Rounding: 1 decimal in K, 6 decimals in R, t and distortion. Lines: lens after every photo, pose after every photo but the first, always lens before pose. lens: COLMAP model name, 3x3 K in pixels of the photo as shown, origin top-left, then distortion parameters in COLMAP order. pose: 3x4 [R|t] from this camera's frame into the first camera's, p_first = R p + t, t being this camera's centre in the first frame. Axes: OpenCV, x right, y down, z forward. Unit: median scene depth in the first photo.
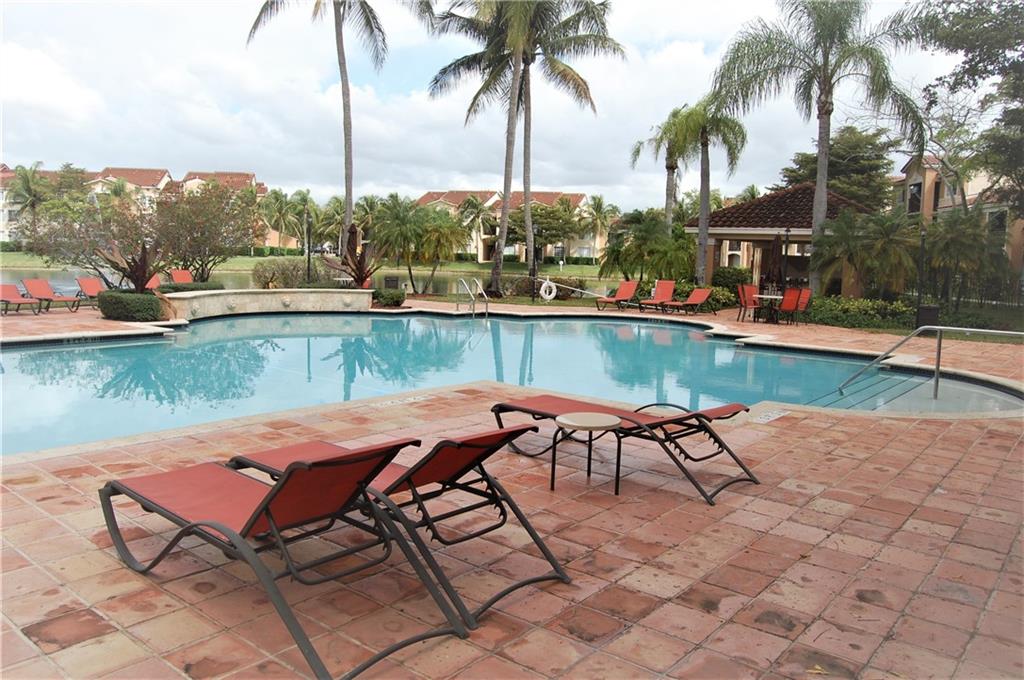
lens RADIAL K [[795.3, 0, 511.8], [0, 795.3, 340.6], [0, 0, 1]] dist [-0.069772, -0.001823]
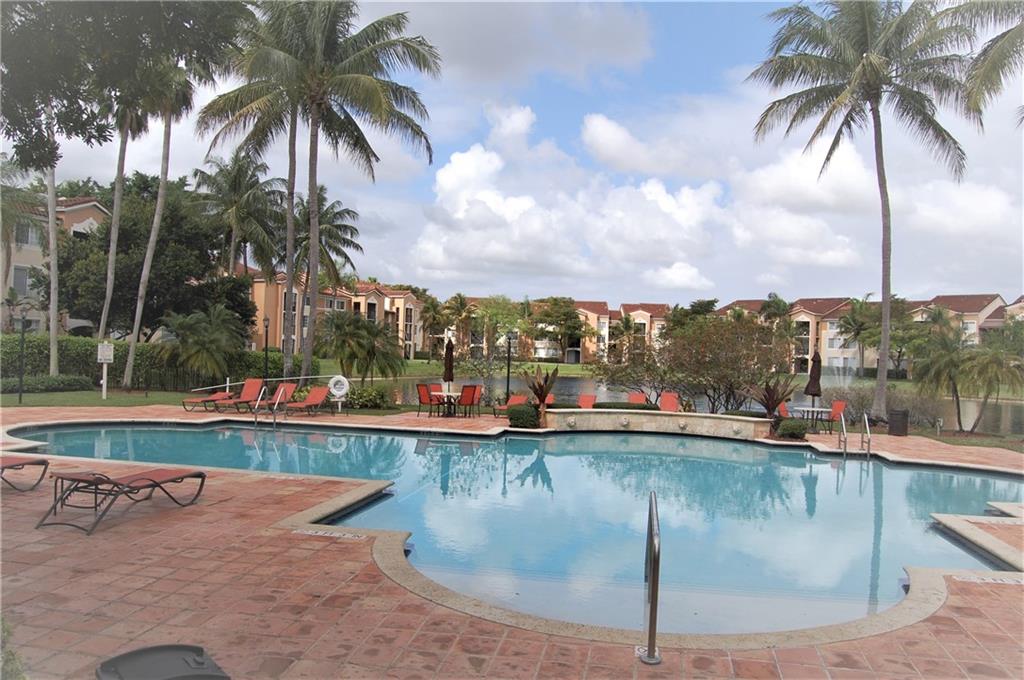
lens RADIAL K [[795.3, 0, 511.2], [0, 795.3, 339.3], [0, 0, 1]] dist [-0.069772, -0.001823]
pose [[0.484282, -0.026879, -0.874499, 0.536921], [-0.116465, 0.988652, -0.094884, -0.033716], [0.867126, 0.147799, 0.475656, 0.269447]]
